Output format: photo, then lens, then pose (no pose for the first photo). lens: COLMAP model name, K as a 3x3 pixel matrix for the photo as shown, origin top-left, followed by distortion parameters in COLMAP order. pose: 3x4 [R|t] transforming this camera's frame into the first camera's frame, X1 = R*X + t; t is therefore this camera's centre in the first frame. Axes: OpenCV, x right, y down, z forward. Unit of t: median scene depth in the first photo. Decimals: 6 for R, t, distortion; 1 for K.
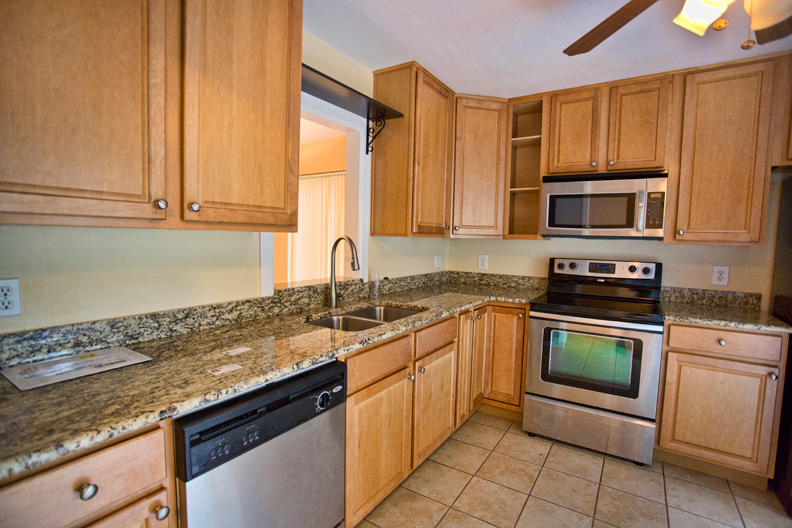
lens RADIAL K [[381.3, 0, 391.5], [0, 381.3, 263.7], [0, 0, 1]] dist [-0.059396, 0.020785]
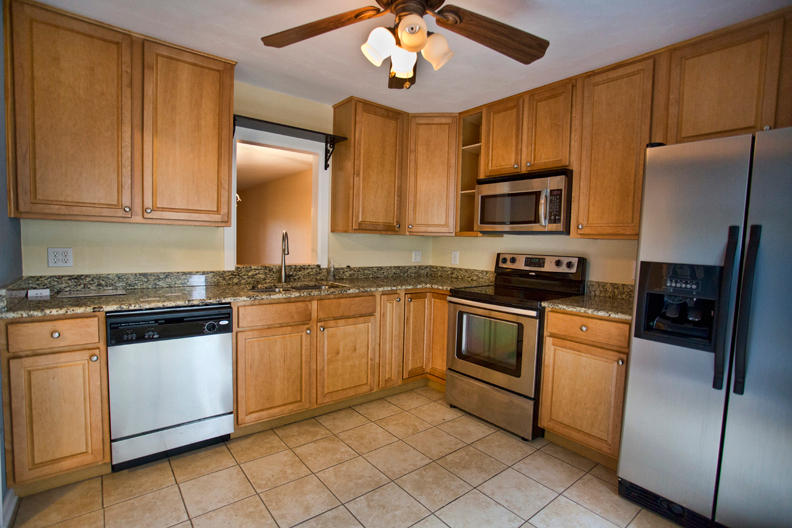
lens RADIAL K [[381.3, 0, 396.2], [0, 381.3, 264.1], [0, 0, 1]] dist [-0.059396, 0.020785]
pose [[0.950636, 0.022391, -0.309499, 0.612378], [-0.028313, 0.999492, -0.014654, 0.051352], [0.309013, 0.022693, 0.950787, -0.170149]]
